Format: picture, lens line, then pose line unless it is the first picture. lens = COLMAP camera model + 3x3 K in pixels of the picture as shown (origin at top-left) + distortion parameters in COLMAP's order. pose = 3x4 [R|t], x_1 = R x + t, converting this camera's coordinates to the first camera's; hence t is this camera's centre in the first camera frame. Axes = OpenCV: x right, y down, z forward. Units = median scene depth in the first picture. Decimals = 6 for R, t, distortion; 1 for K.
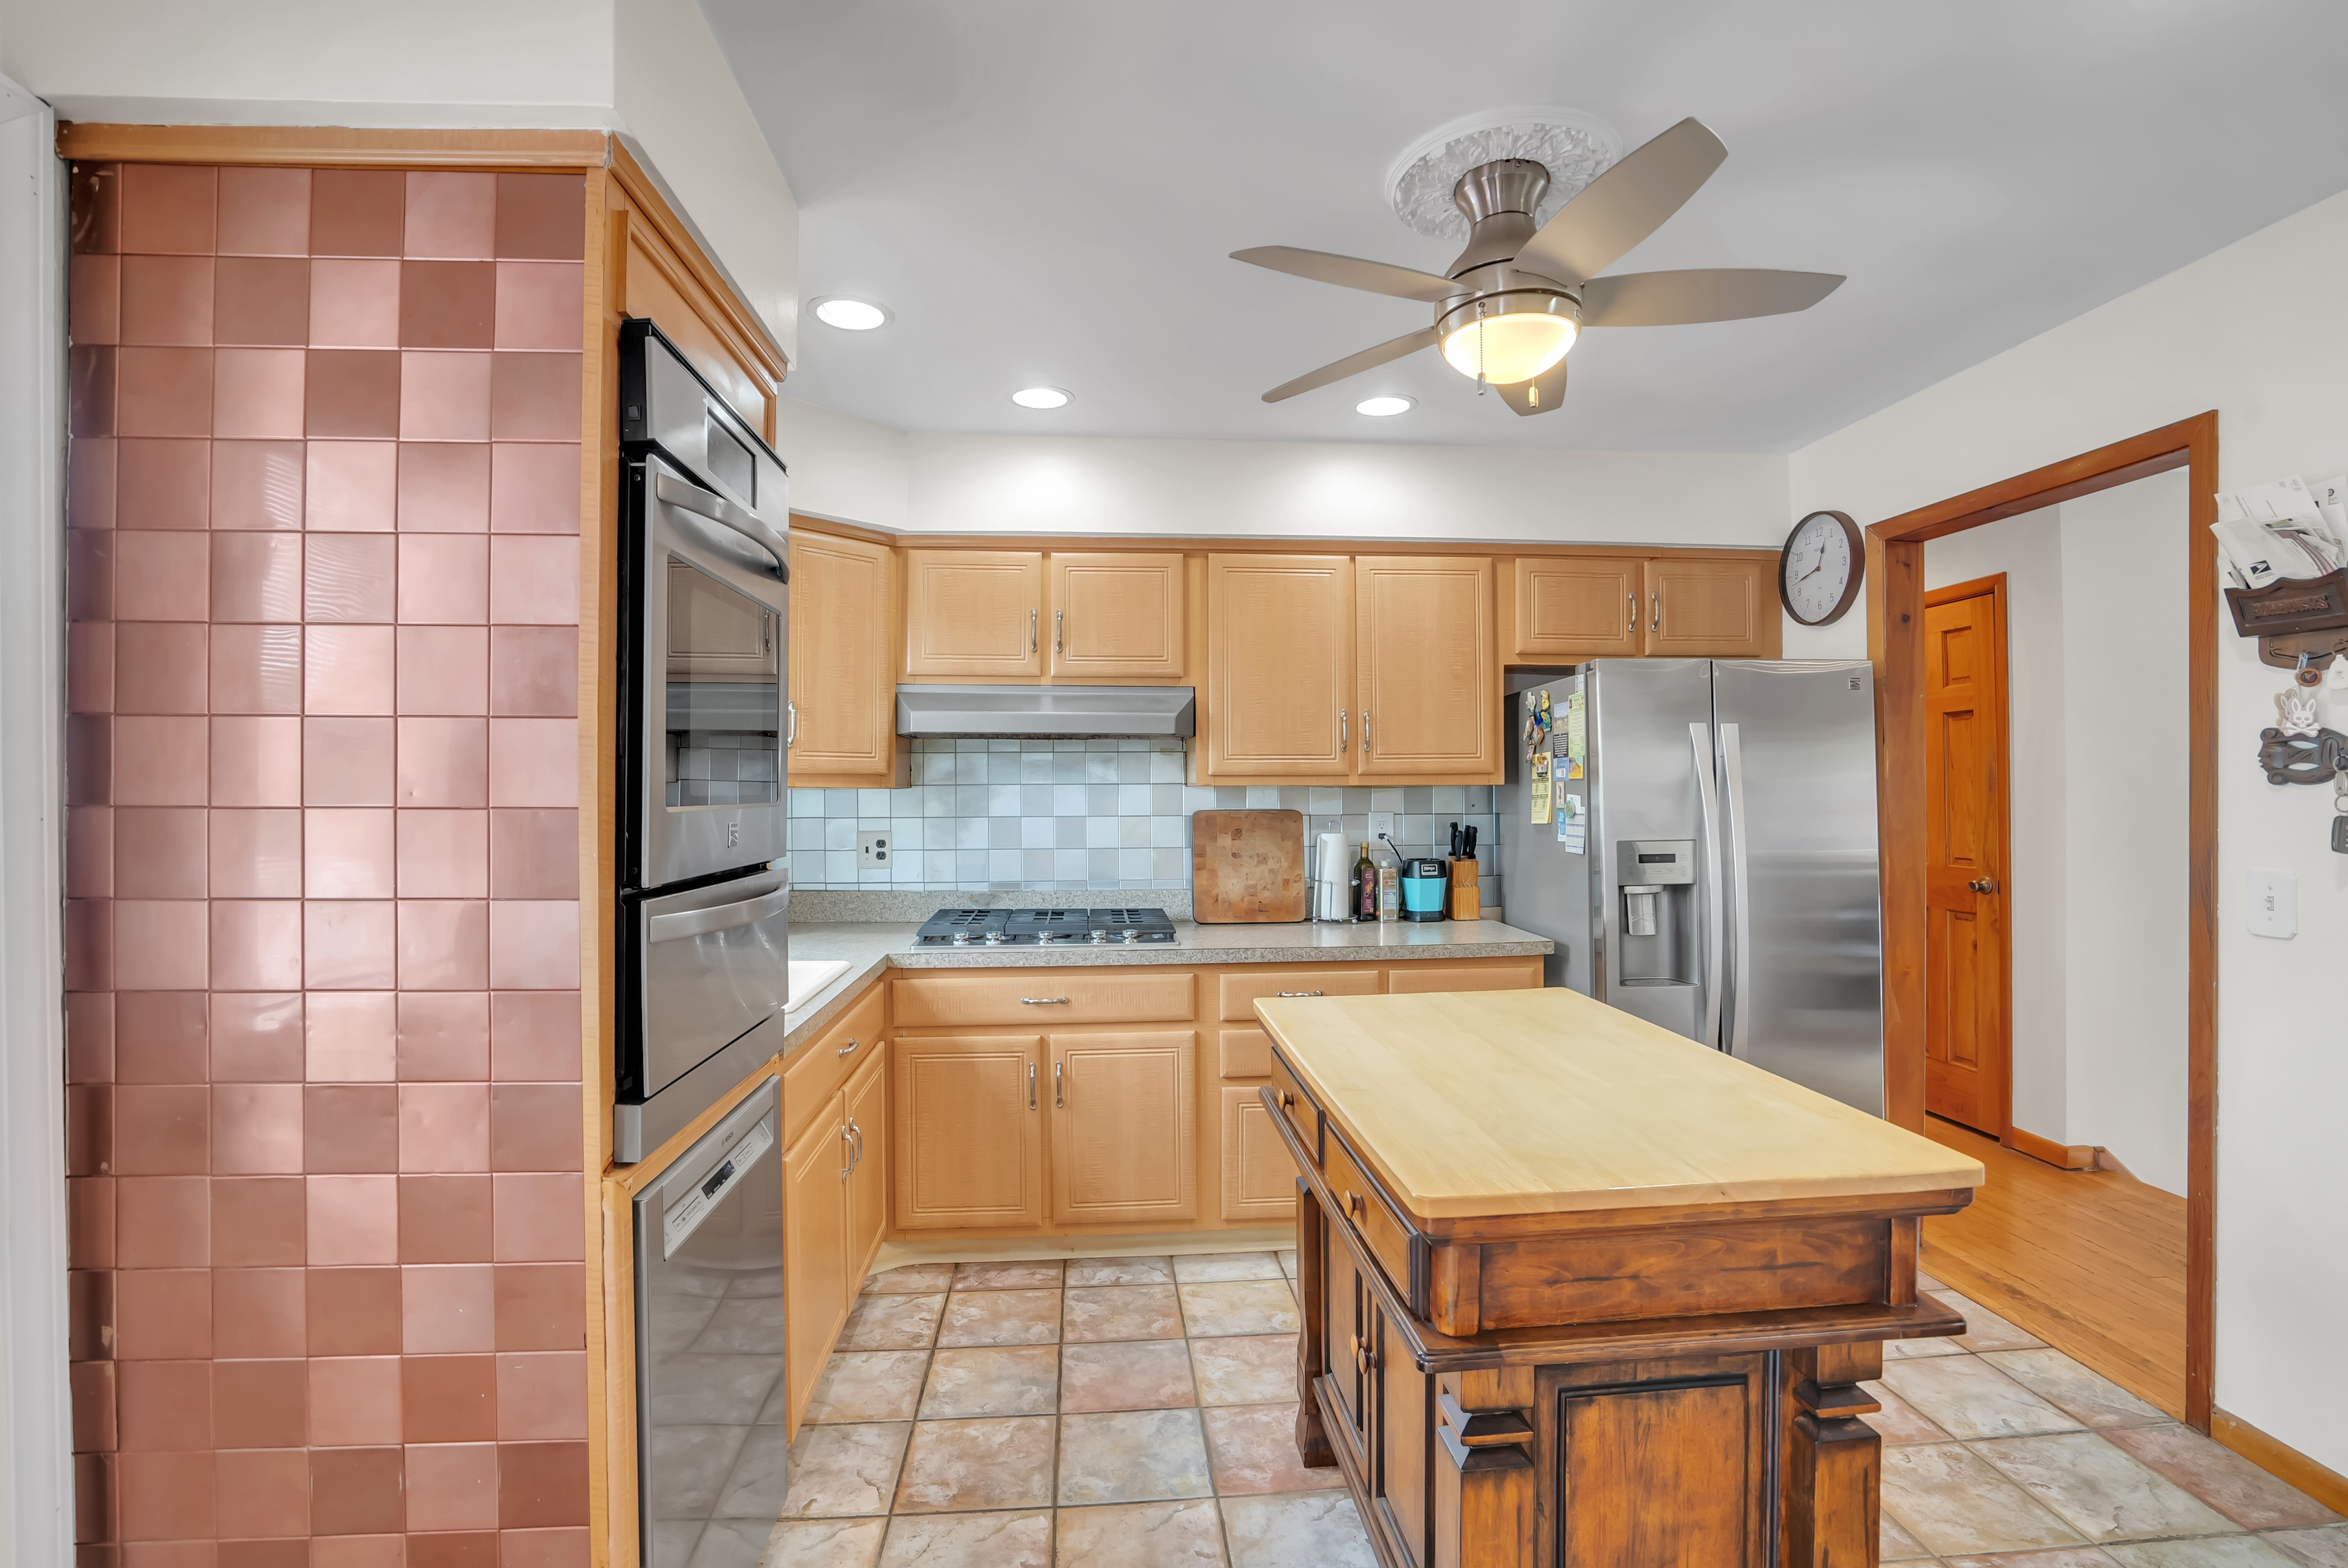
lens RADIAL K [[1297.0, 0, 1213.5], [0, 1297.0, 791.0], [0, 0, 1]] dist [-0.060801, 0.048136]
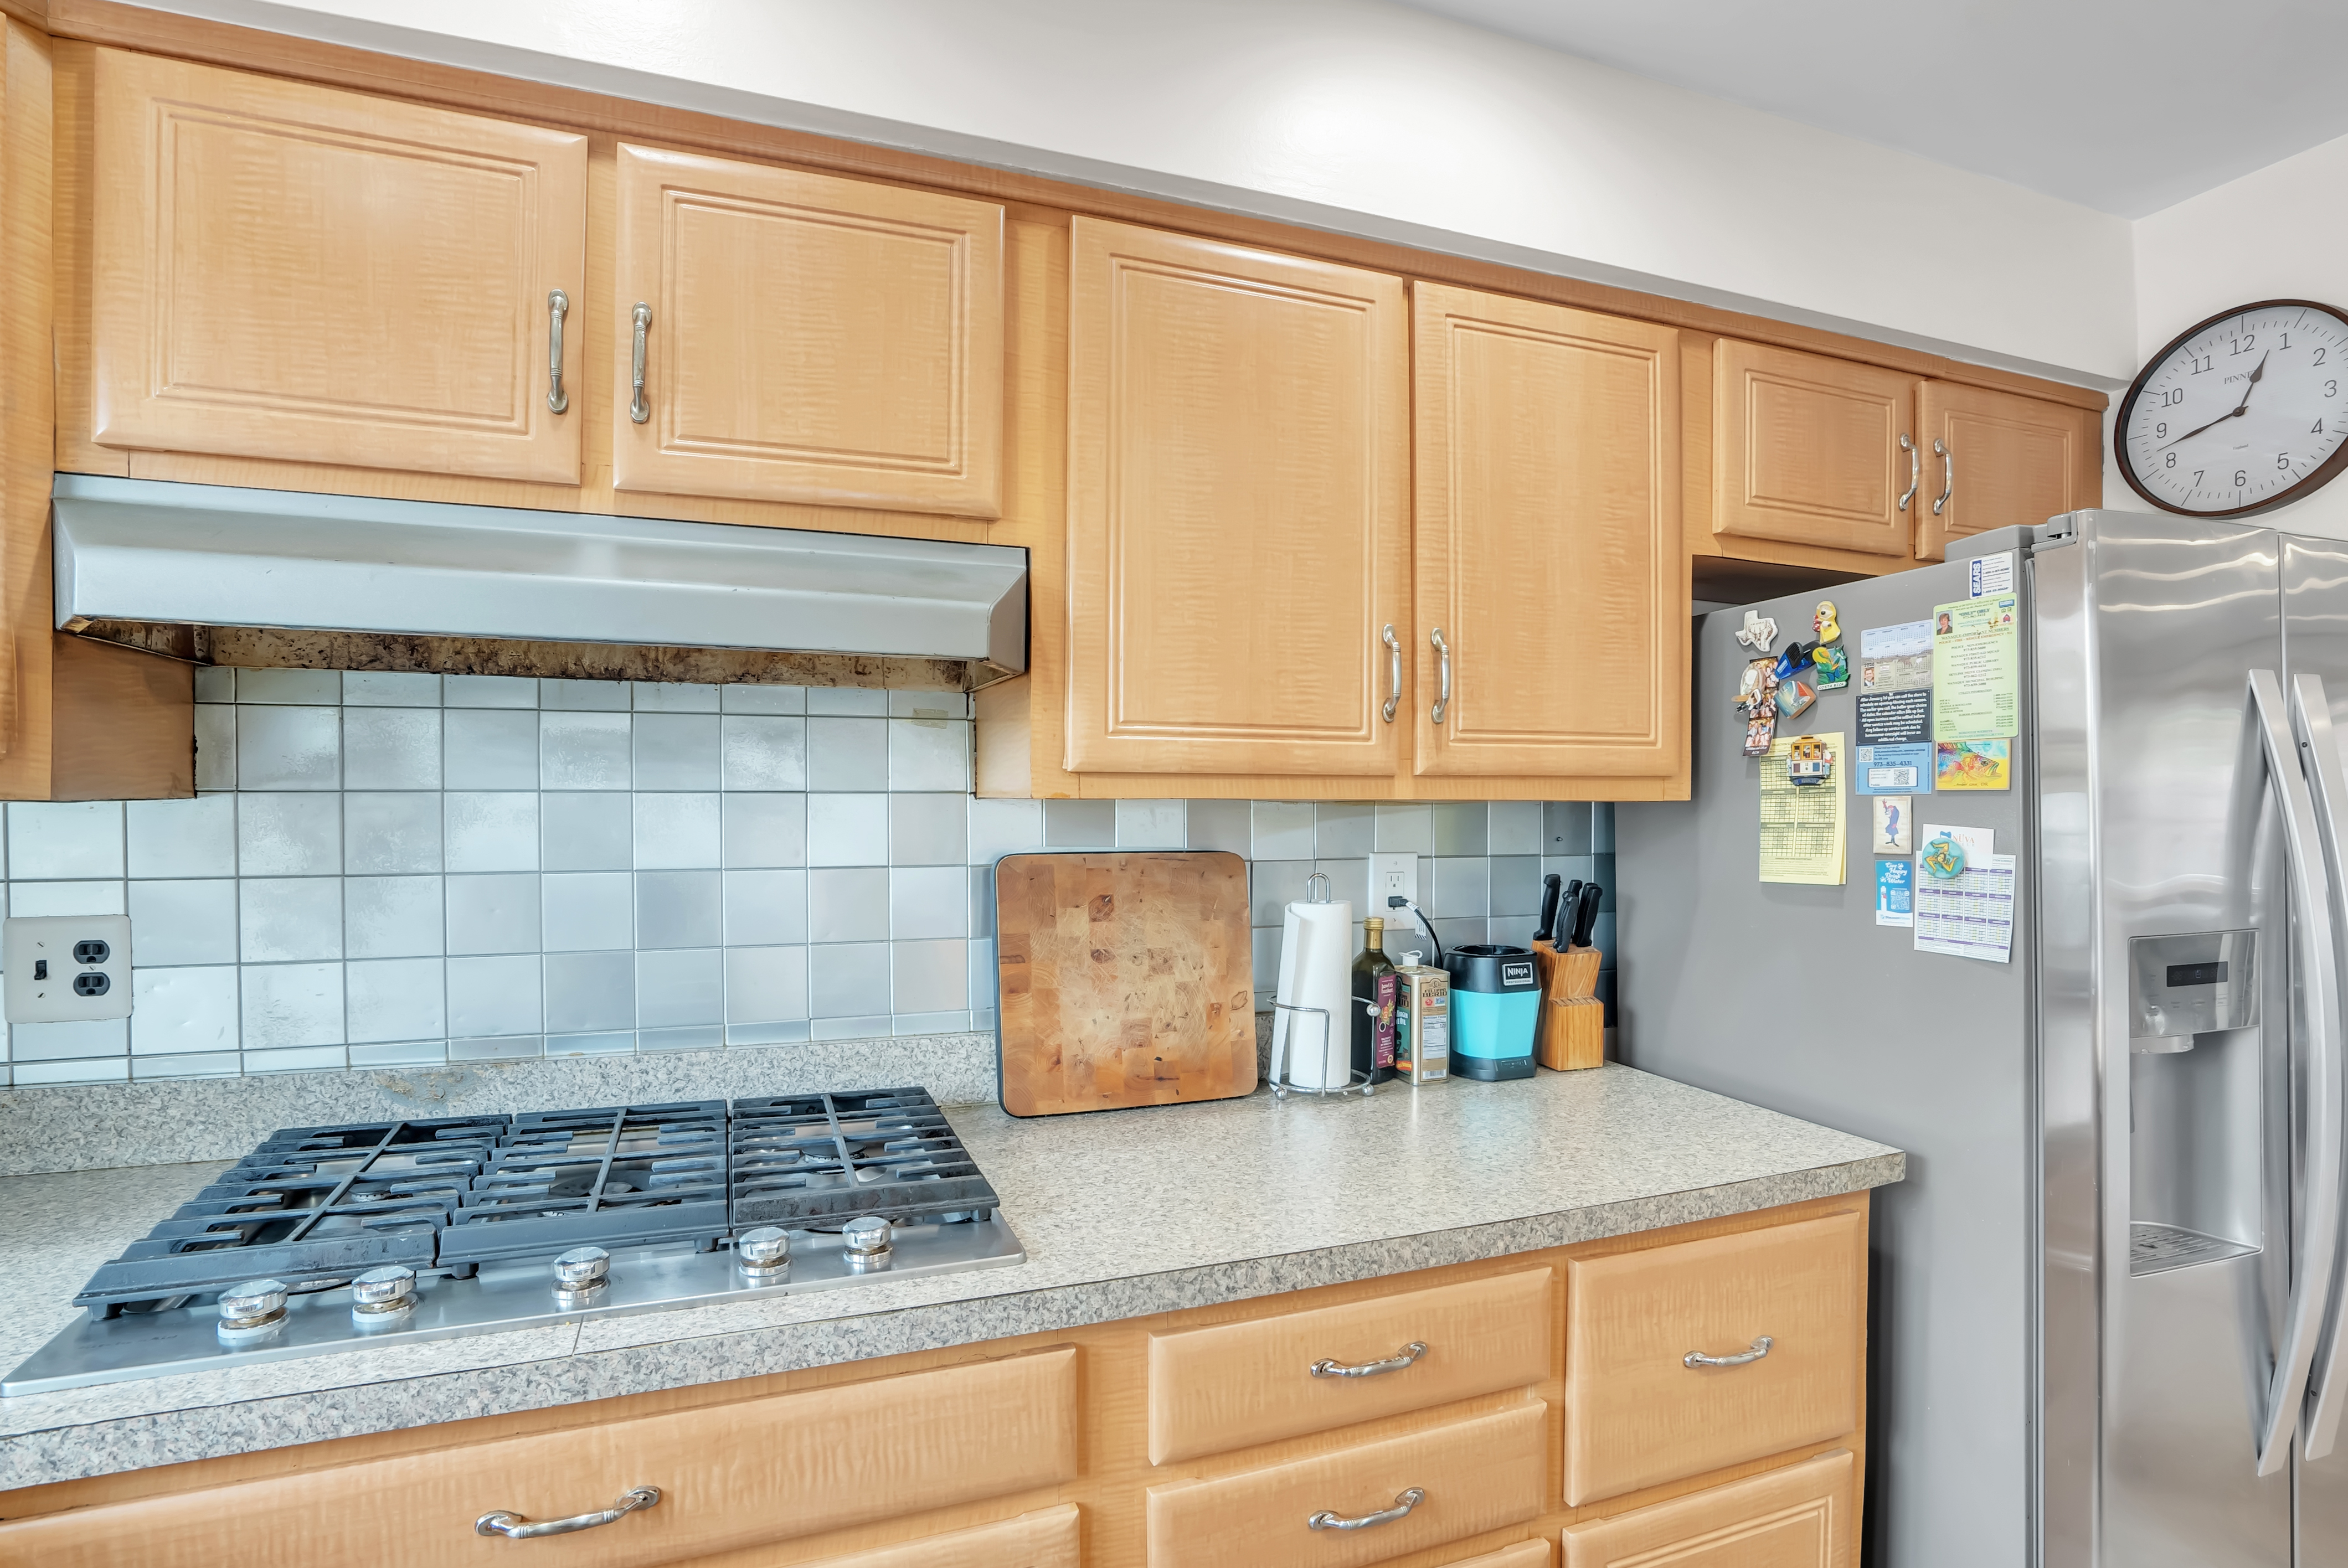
lens RADIAL K [[1047.4, 0, 1289.7], [0, 1047.4, 805.9], [0, 0, 1]] dist [-0.038960, 0.008160]
pose [[0.920395, 0.002980, 0.390978, -0.068240], [-0.006428, 0.999951, 0.007510, -0.004921], [-0.390936, -0.009425, 0.920370, 0.705206]]
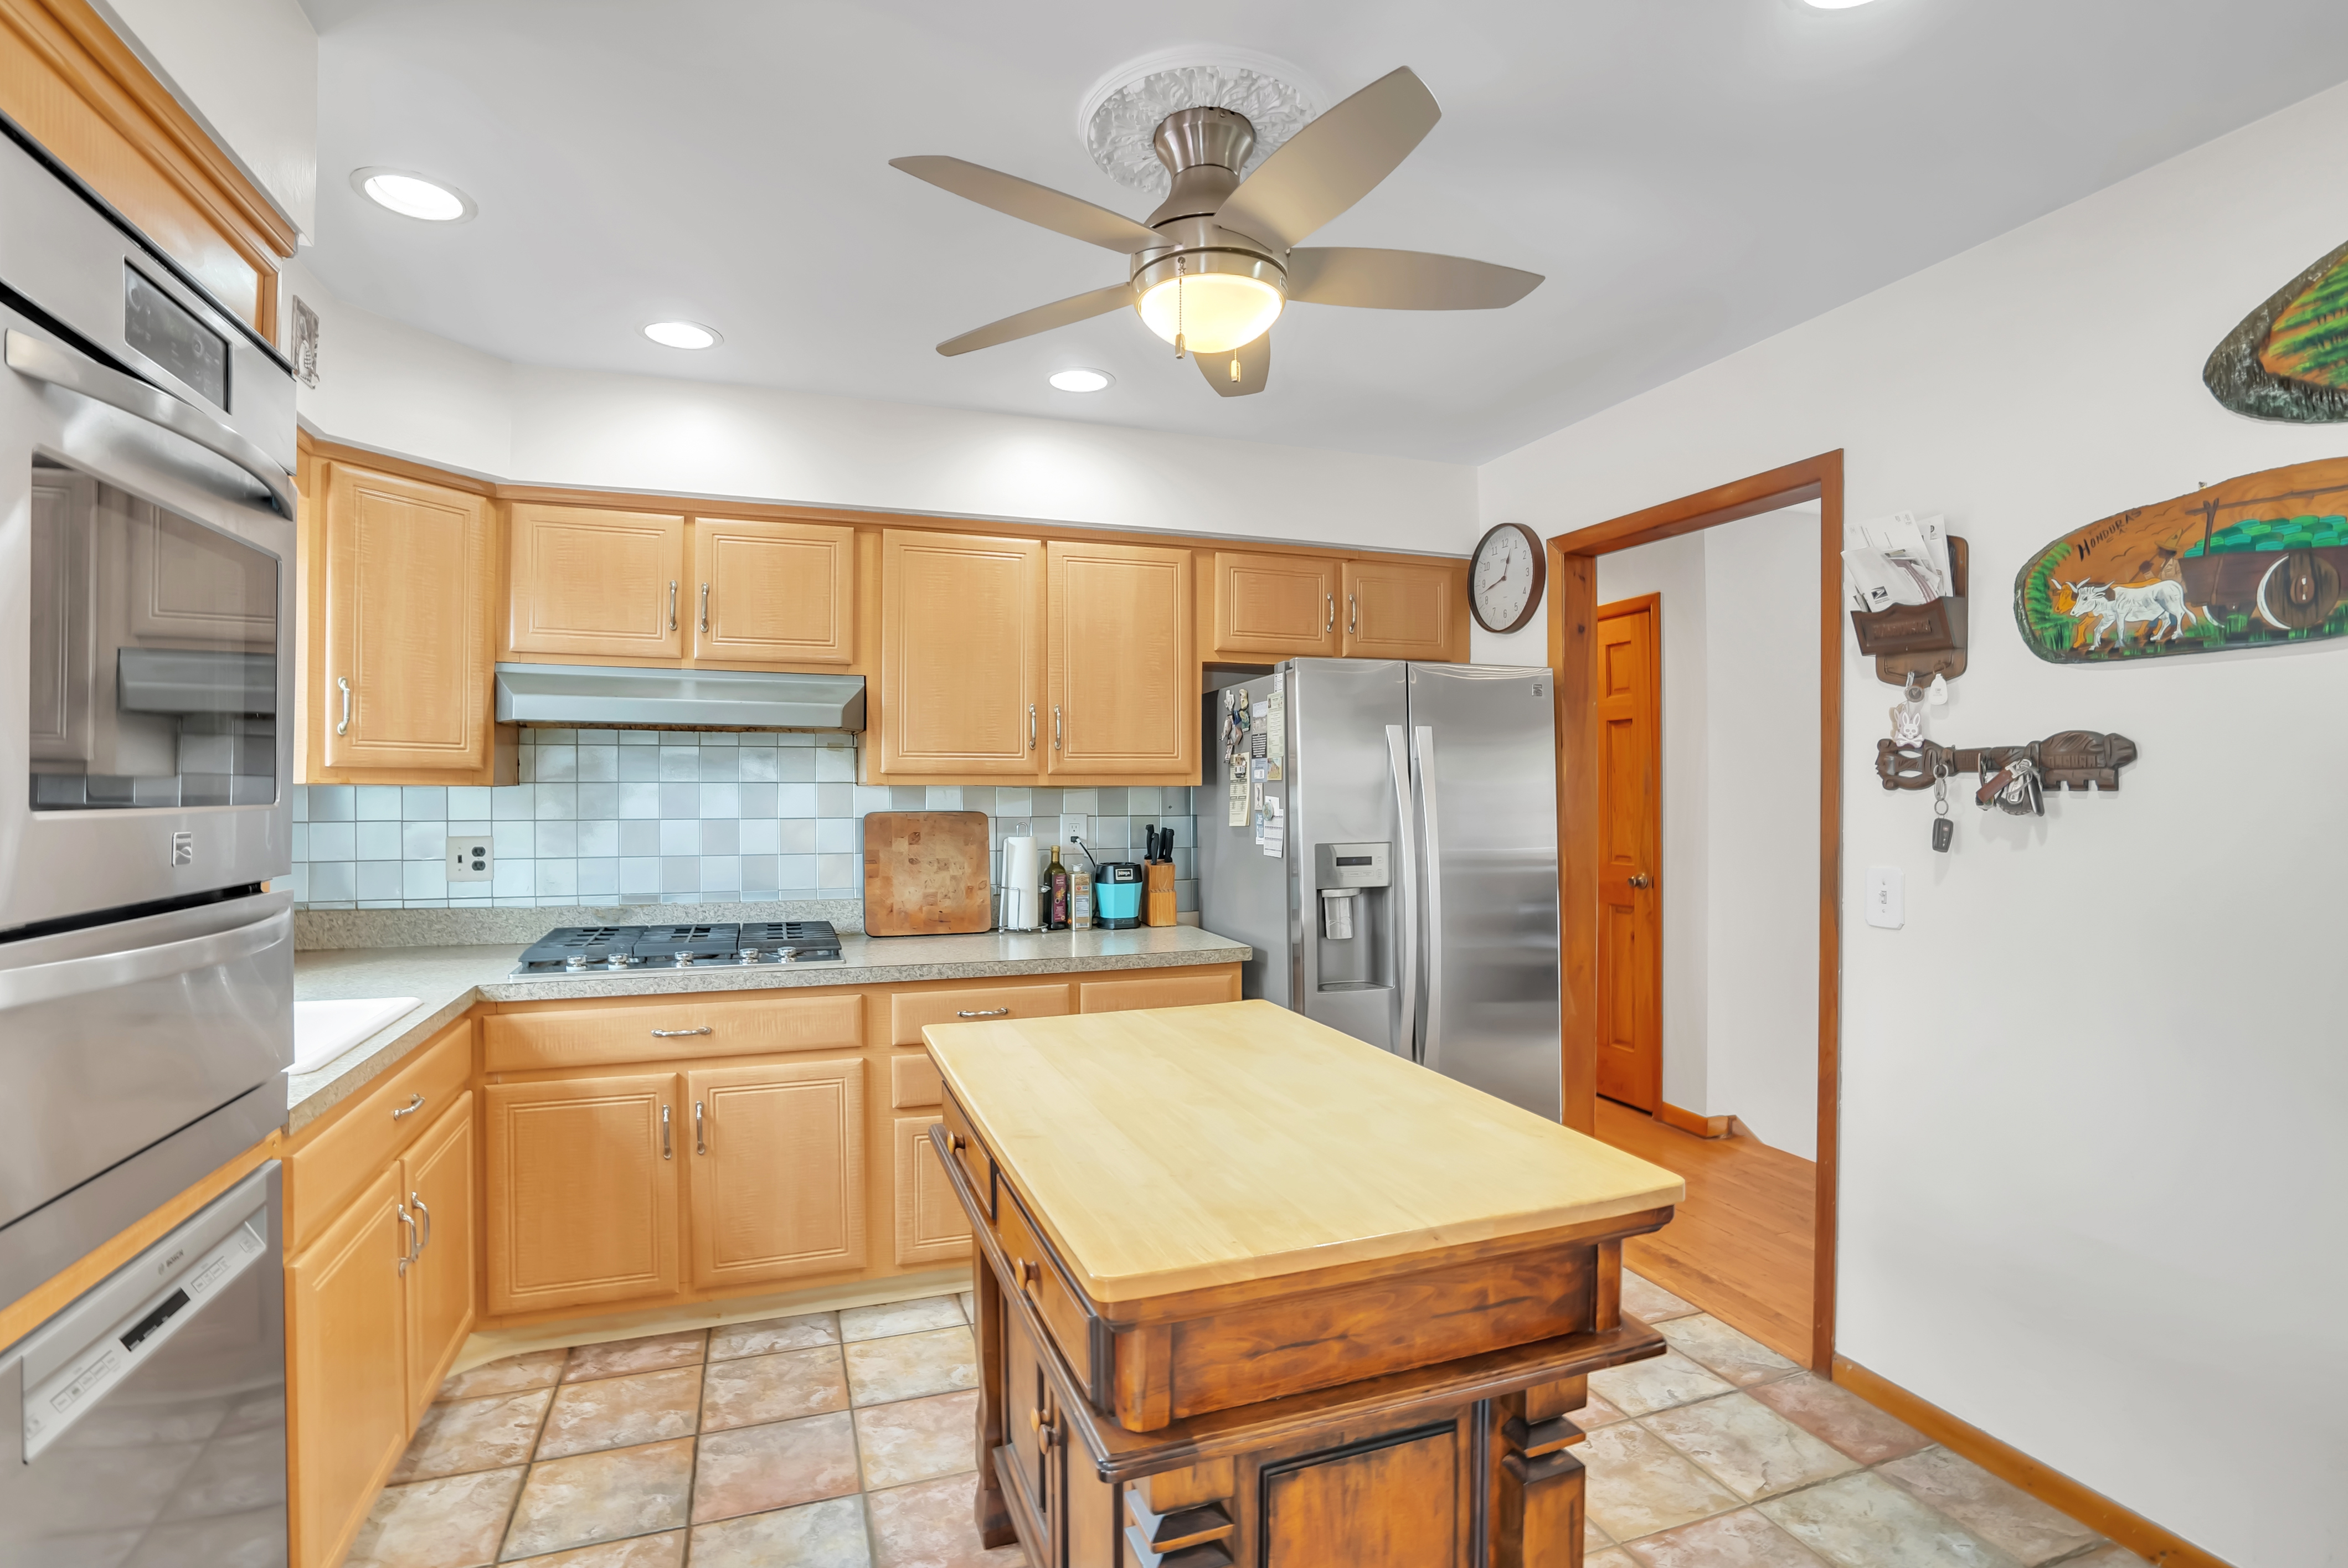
lens RADIAL K [[1270.0, 0, 1327.4], [0, 1270.0, 788.1], [0, 0, 1]] dist [-0.061951, 0.019667]
pose [[0.949906, 0.004675, 0.312501, 0.017721], [-0.004111, 0.999989, -0.002463, -0.001093], [-0.312509, 0.001055, 0.949914, 0.070603]]
